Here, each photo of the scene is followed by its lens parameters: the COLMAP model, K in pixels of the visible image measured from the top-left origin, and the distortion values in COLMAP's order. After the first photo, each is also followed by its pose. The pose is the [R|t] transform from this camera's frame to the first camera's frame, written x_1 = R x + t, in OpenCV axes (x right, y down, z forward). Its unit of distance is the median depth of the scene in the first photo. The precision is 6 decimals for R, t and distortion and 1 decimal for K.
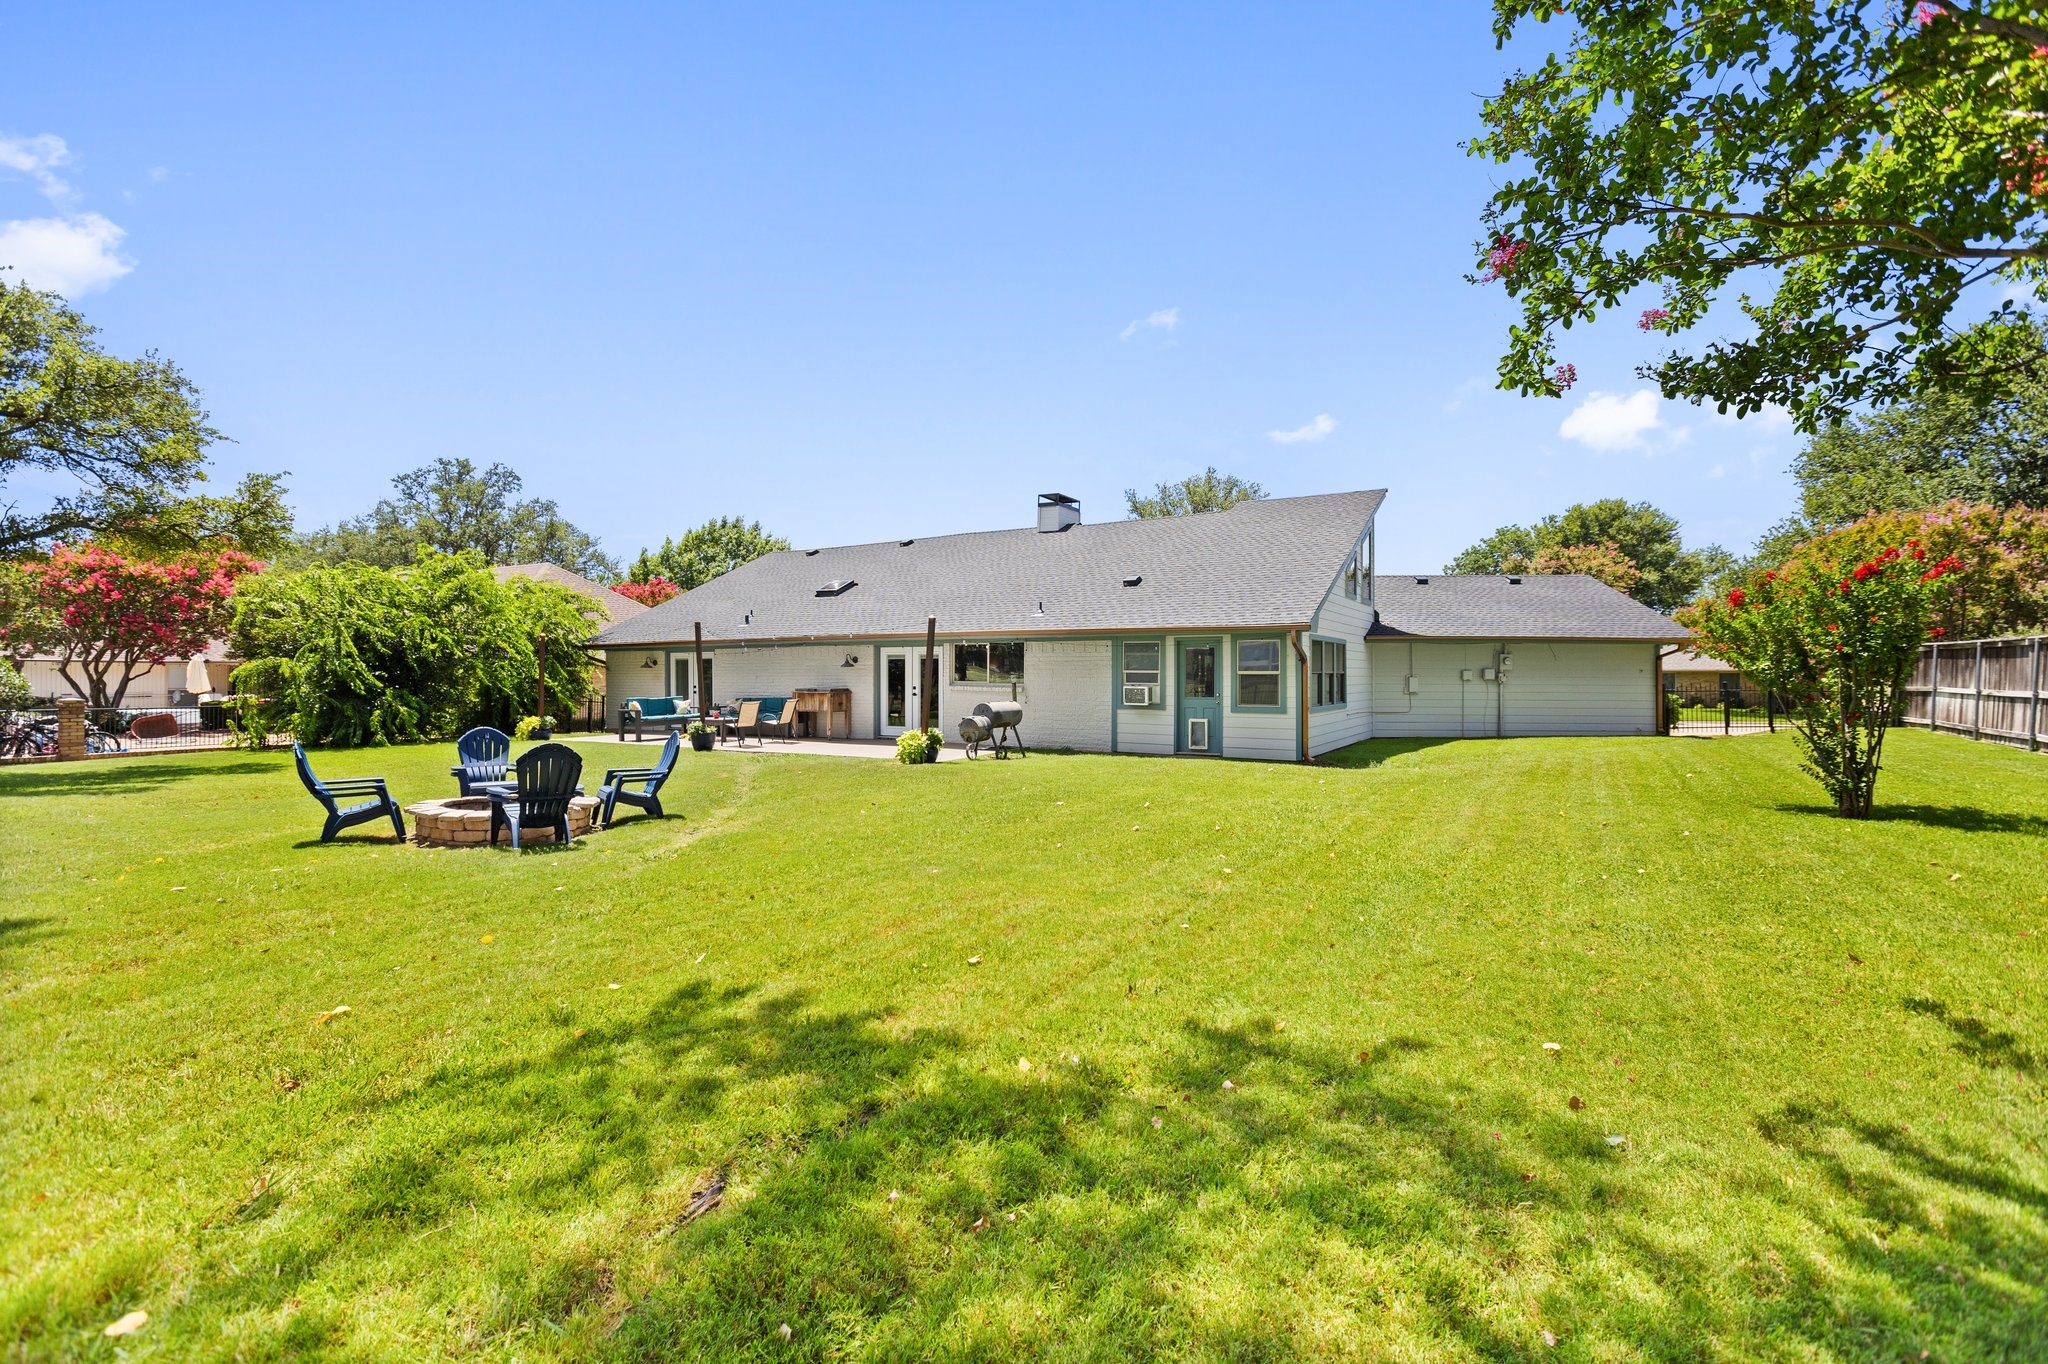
lens RADIAL K [[910.9, 0, 1024.0], [0, 910.9, 682.0], [0, 0, 1]] dist [-0.002131, -0.000136]
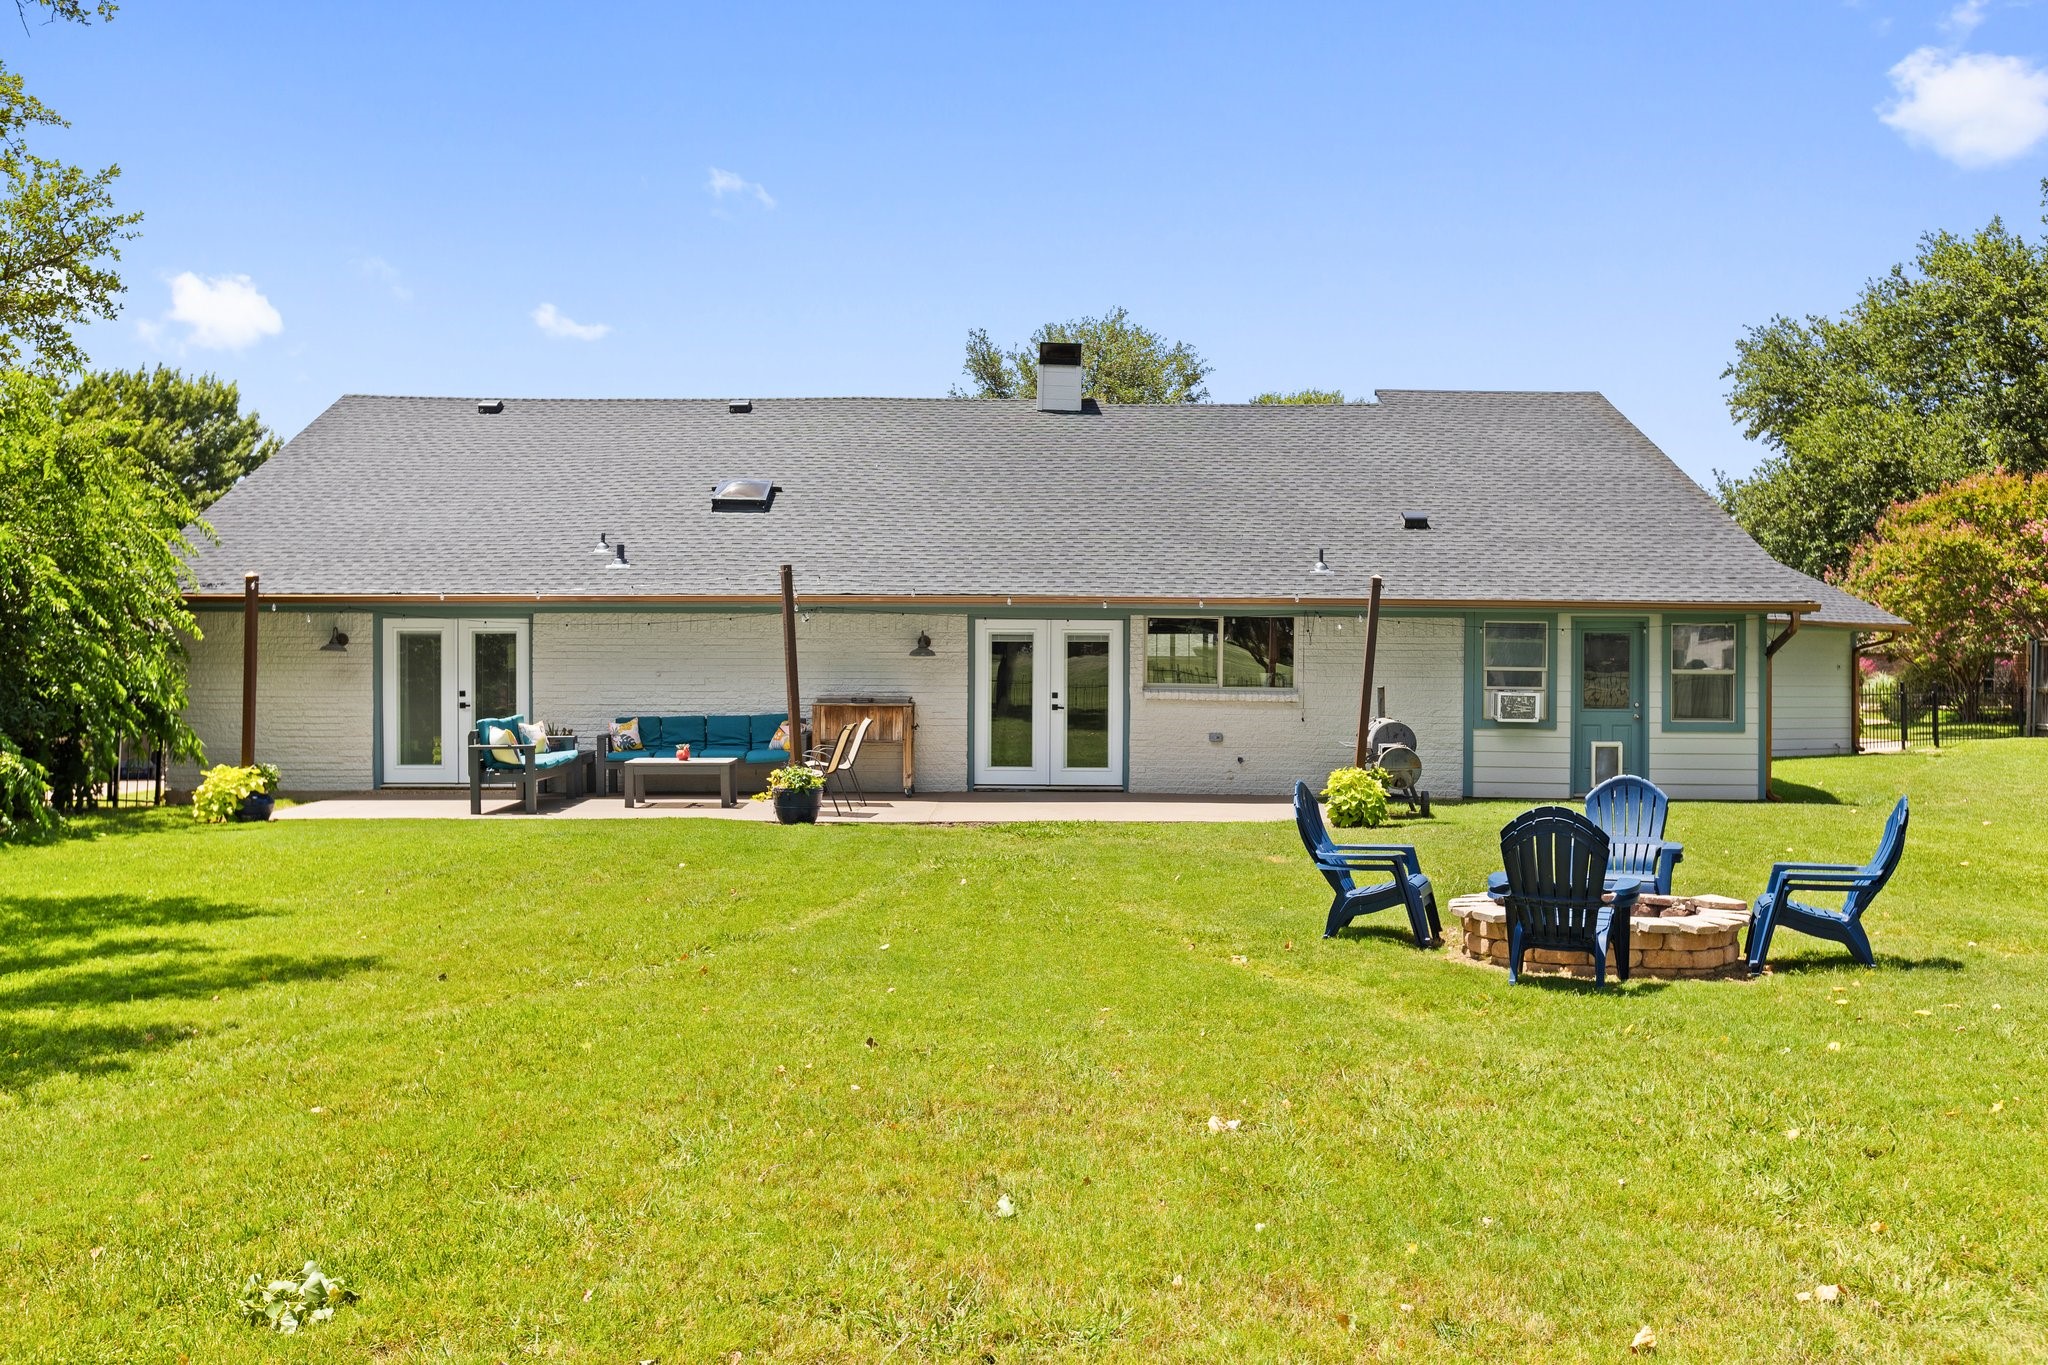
lens RADIAL K [[1781.2, 0, 1034.3], [0, 1781.2, 695.0], [0, 0, 1]] dist [-0.005214, -0.001586]
pose [[0.860589, -0.003336, 0.509289, -0.658693], [-0.002020, 0.999948, 0.009962, -0.004308], [-0.509296, -0.009602, 0.860538, 0.090374]]
